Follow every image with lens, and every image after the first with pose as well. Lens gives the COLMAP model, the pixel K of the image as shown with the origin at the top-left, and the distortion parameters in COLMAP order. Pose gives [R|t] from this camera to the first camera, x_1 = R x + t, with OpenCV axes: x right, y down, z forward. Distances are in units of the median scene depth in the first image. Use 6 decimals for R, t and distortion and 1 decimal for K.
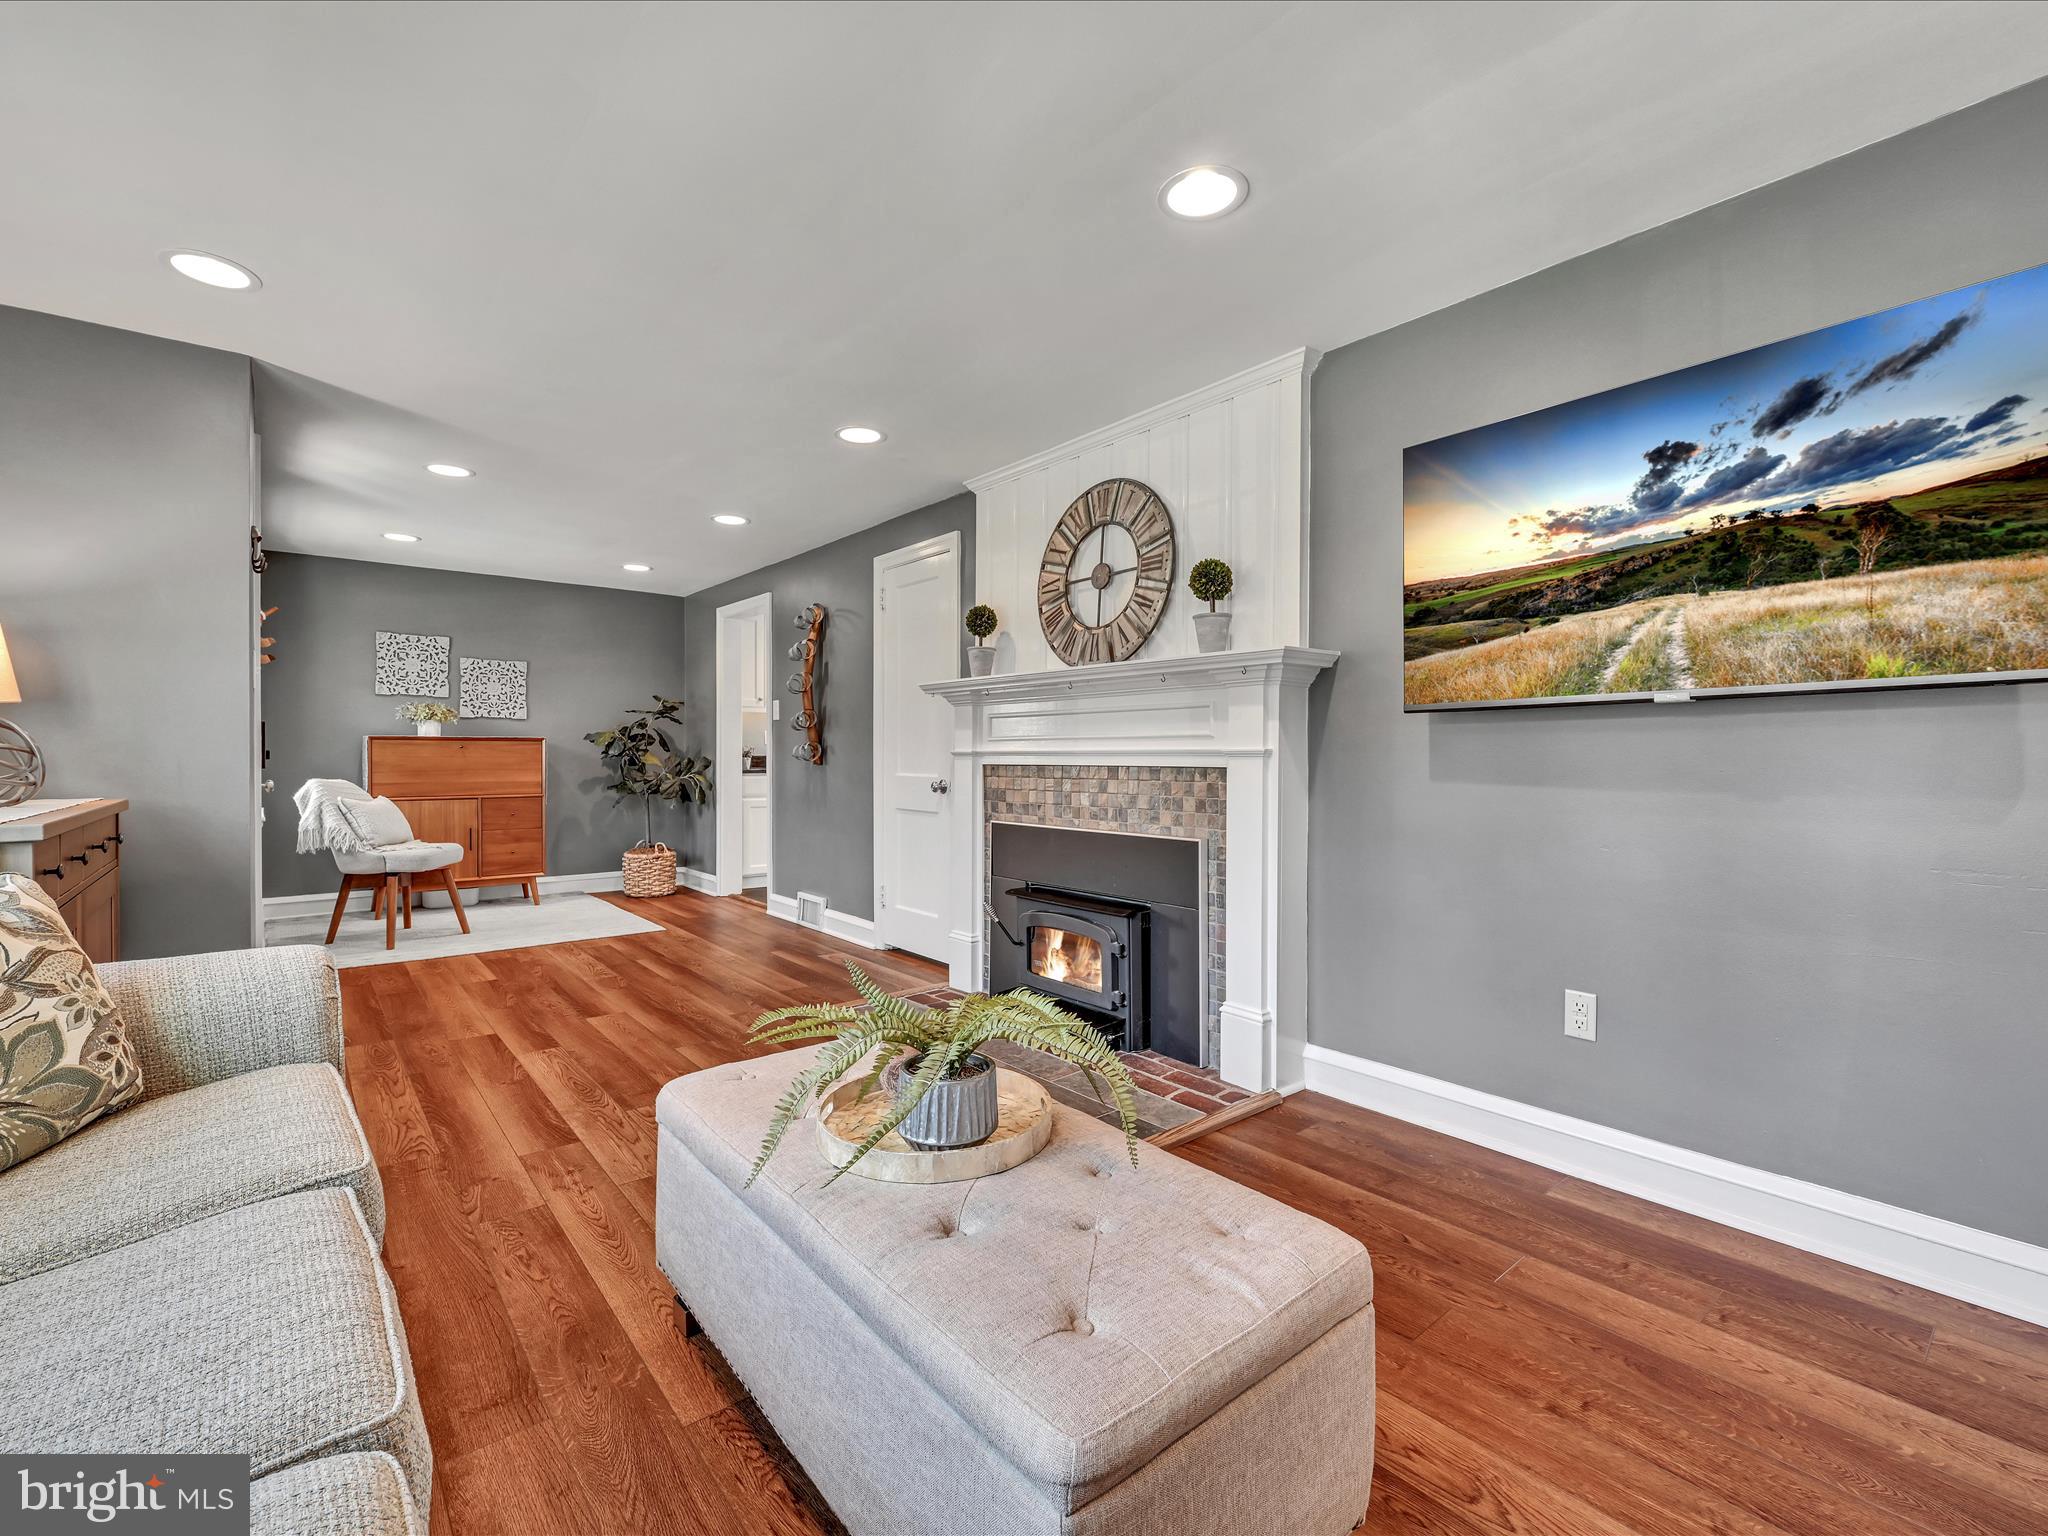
lens RADIAL K [[917.9, 0, 1028.1], [0, 917.9, 766.9], [0, 0, 1]] dist [-0.001463, 0.000033]
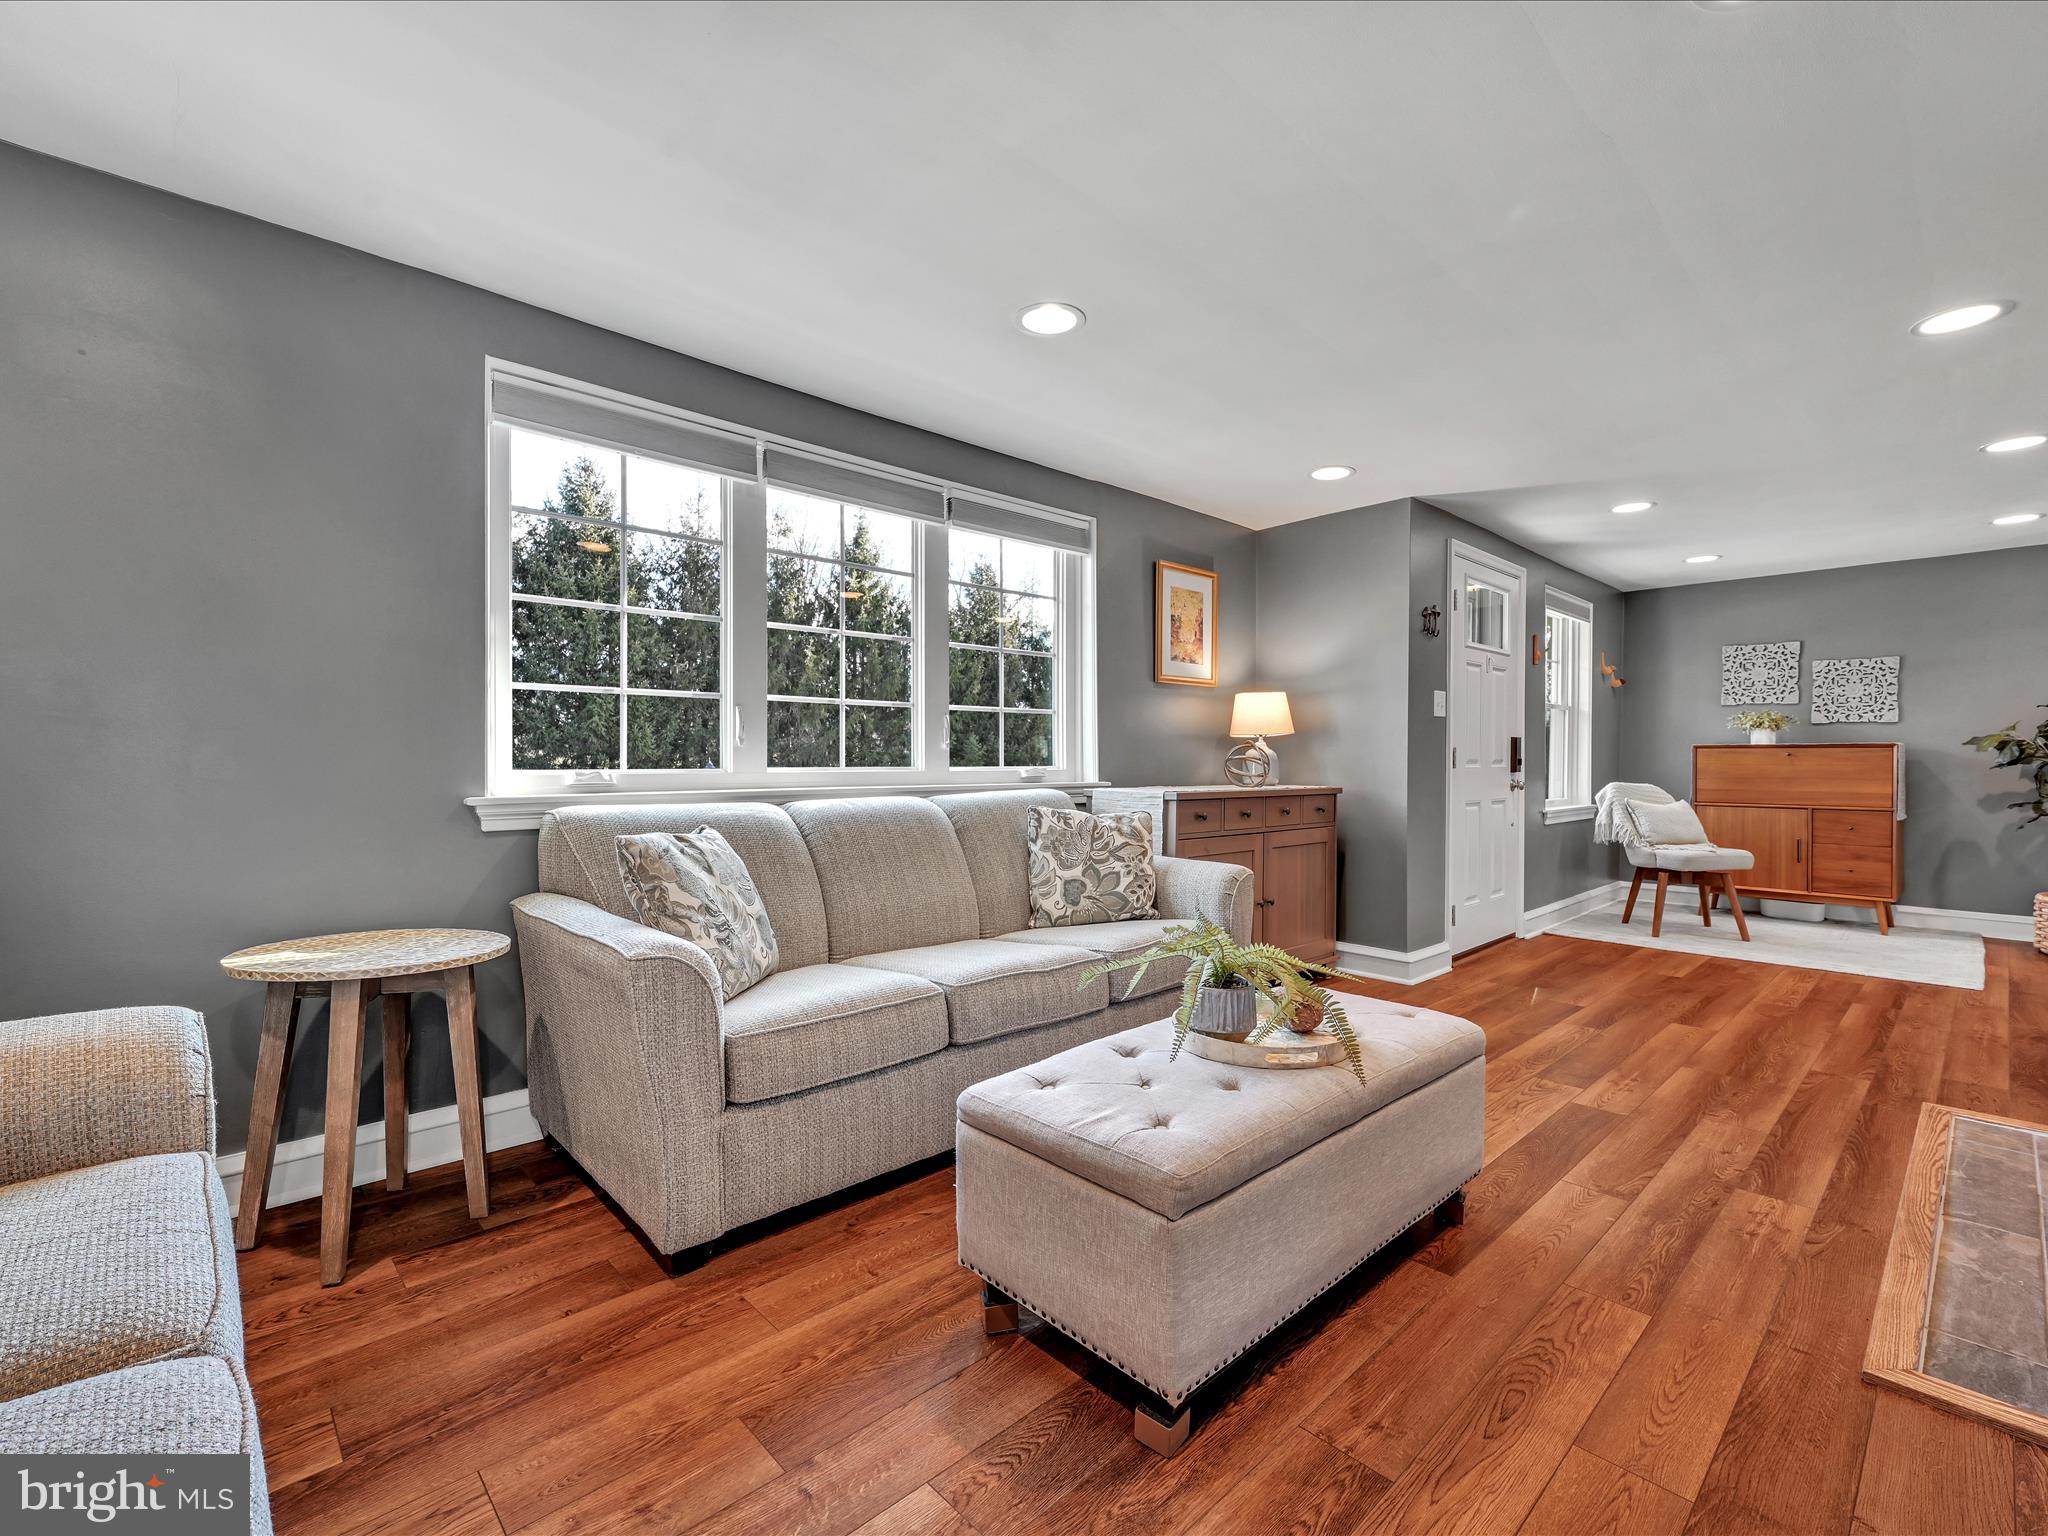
lens RADIAL K [[917.9, 0, 1028.1], [0, 917.9, 766.9], [0, 0, 1]] dist [-0.001463, 0.000033]
pose [[0.071081, 0.008522, -0.997434, 0.319033], [-0.016804, 0.999832, 0.007345, -0.002695], [0.997329, 0.016239, 0.071212, 0.142365]]
